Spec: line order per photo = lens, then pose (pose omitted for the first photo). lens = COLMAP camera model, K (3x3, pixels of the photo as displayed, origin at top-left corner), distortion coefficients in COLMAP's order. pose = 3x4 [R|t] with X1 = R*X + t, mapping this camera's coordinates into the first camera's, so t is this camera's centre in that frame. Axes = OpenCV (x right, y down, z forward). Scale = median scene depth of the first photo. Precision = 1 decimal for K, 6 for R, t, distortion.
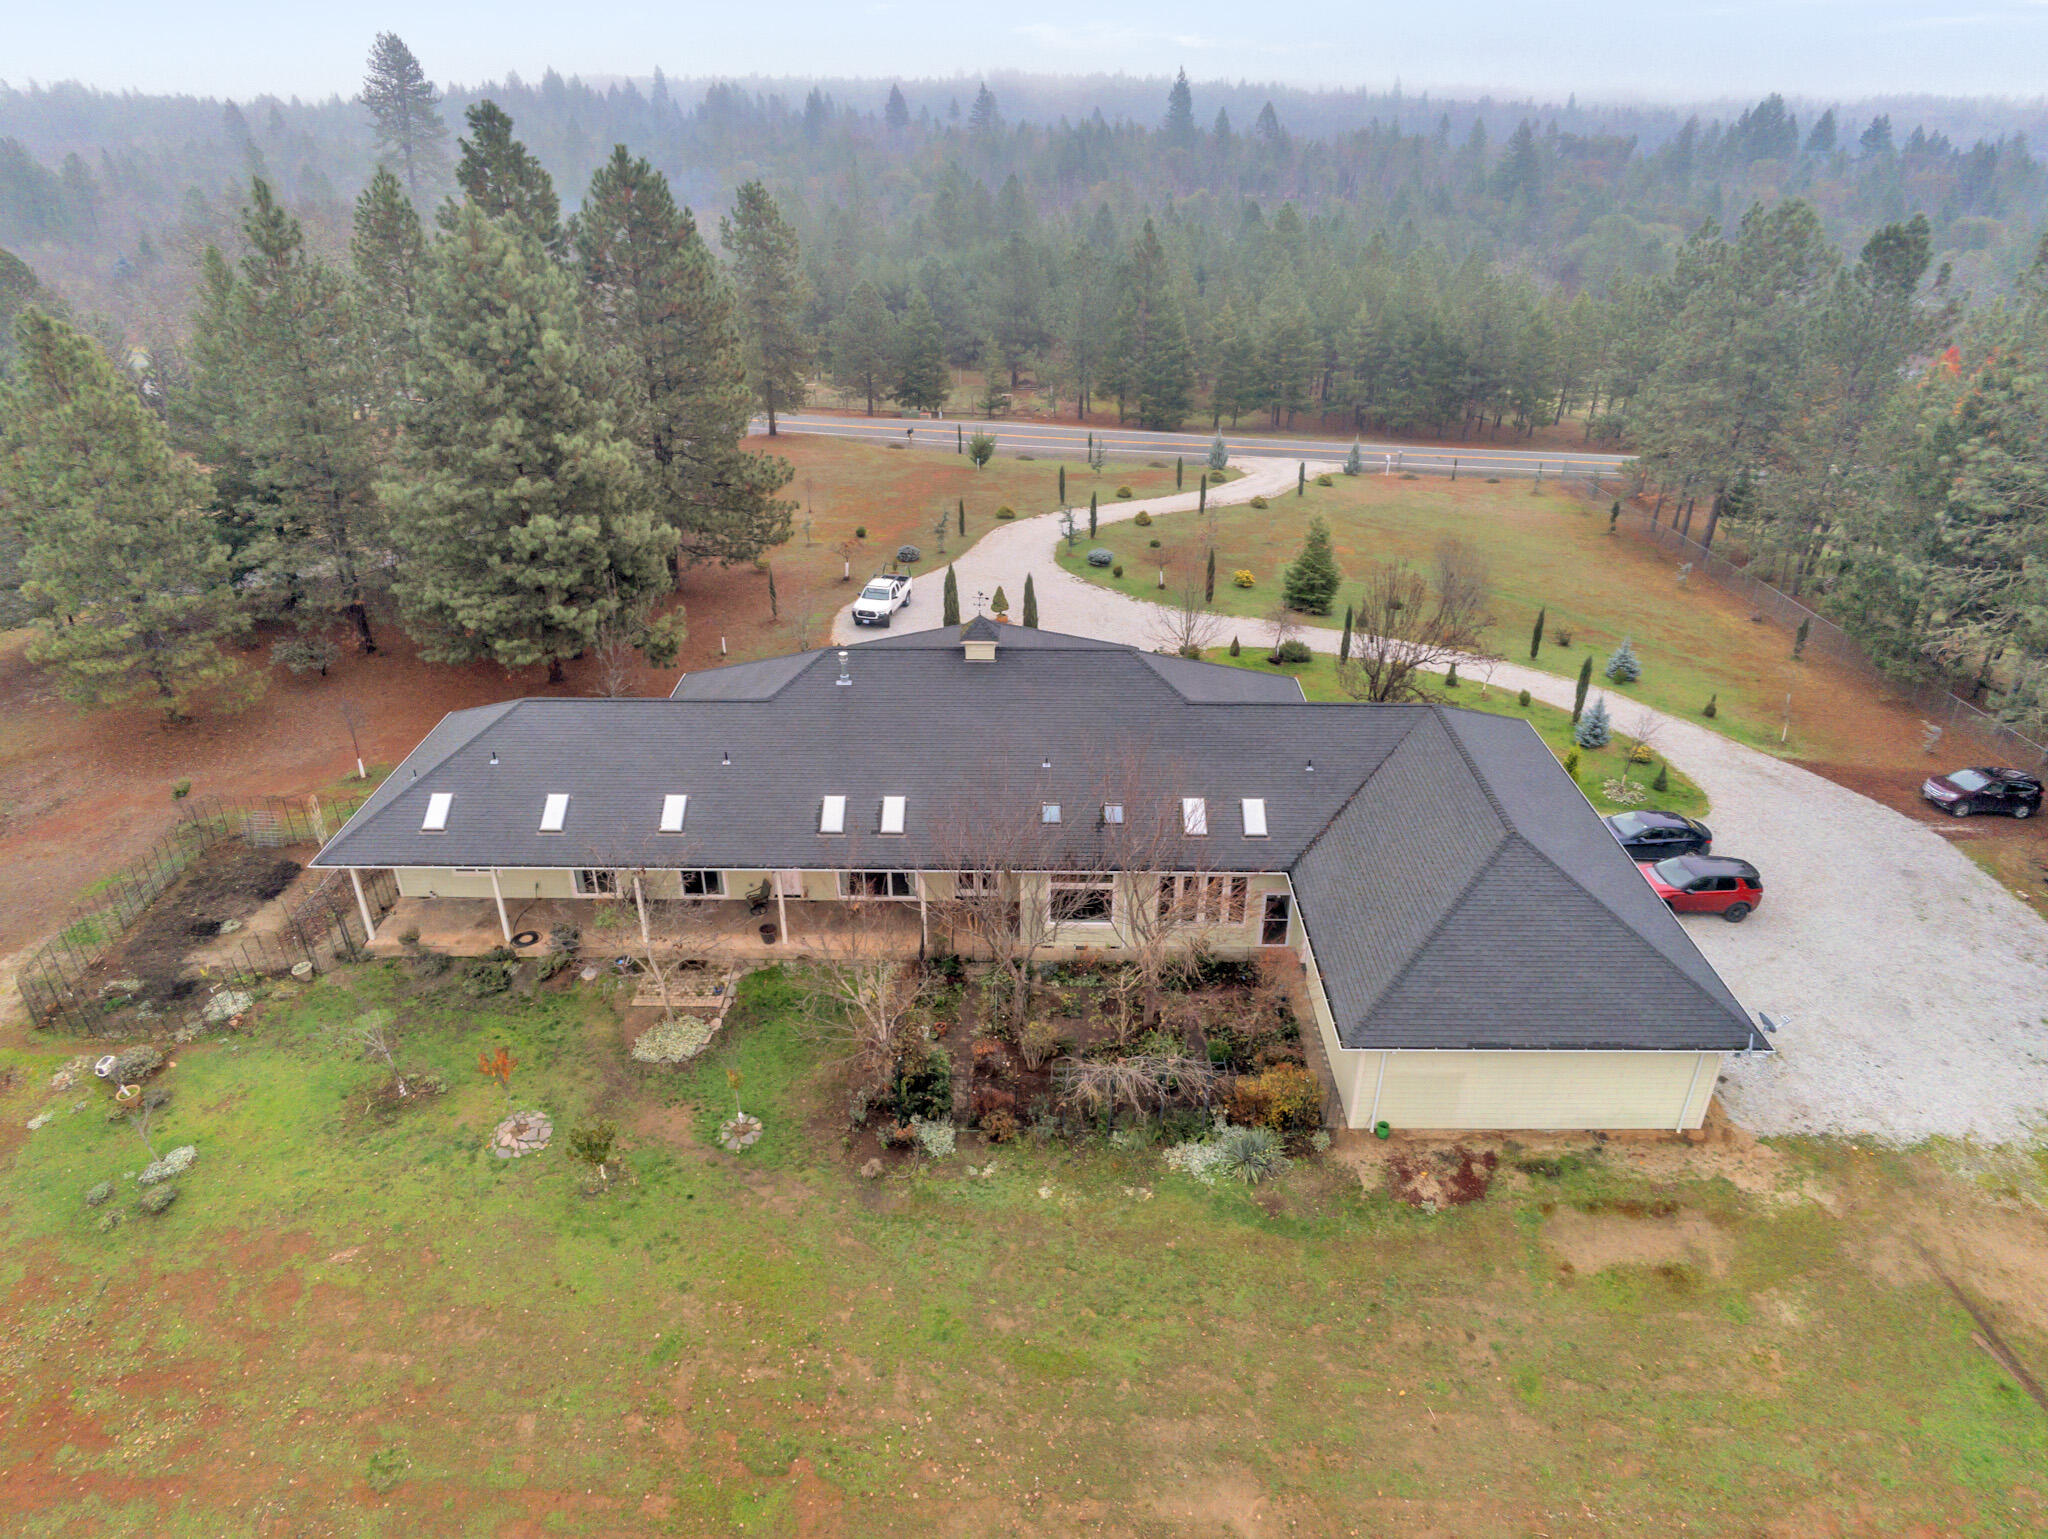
lens RADIAL K [[1288.9, 0, 1035.6], [0, 1288.9, 770.0], [0, 0, 1]] dist [-0.047502, 0.017990]
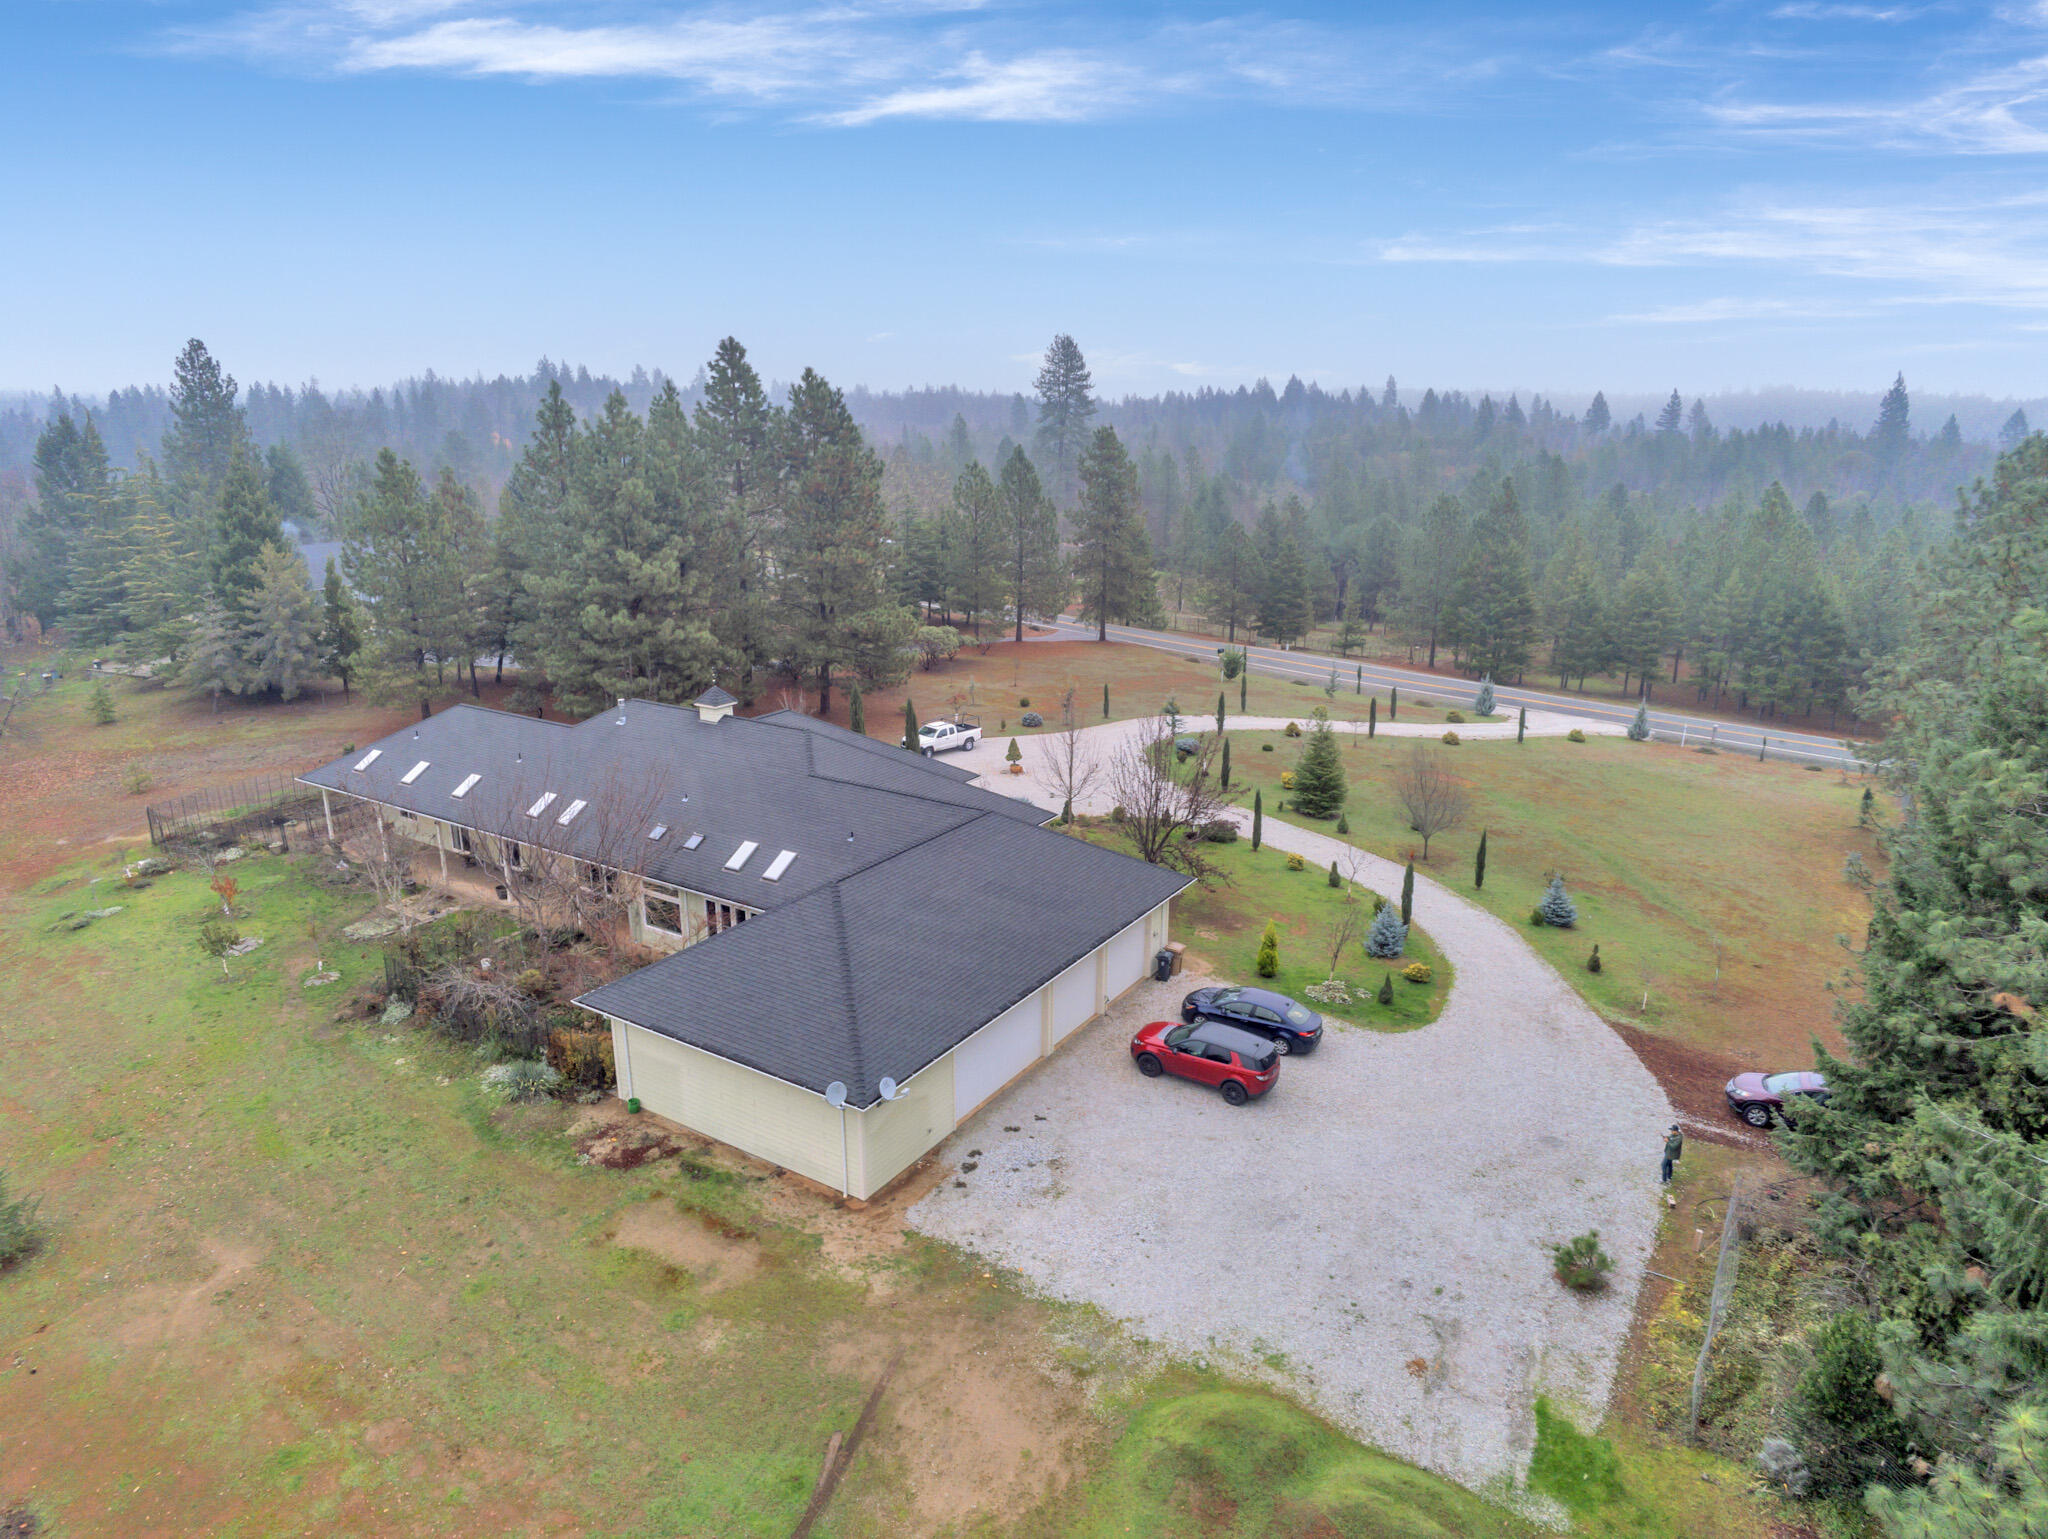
lens RADIAL K [[1288.9, 0, 1035.6], [0, 1288.9, 770.0], [0, 0, 1]] dist [-0.047502, 0.017990]
pose [[0.850518, 0.145836, -0.505323, 0.900789], [-0.248790, 0.958055, -0.142249, 0.059929], [0.463382, 0.246704, 0.851125, 0.116528]]
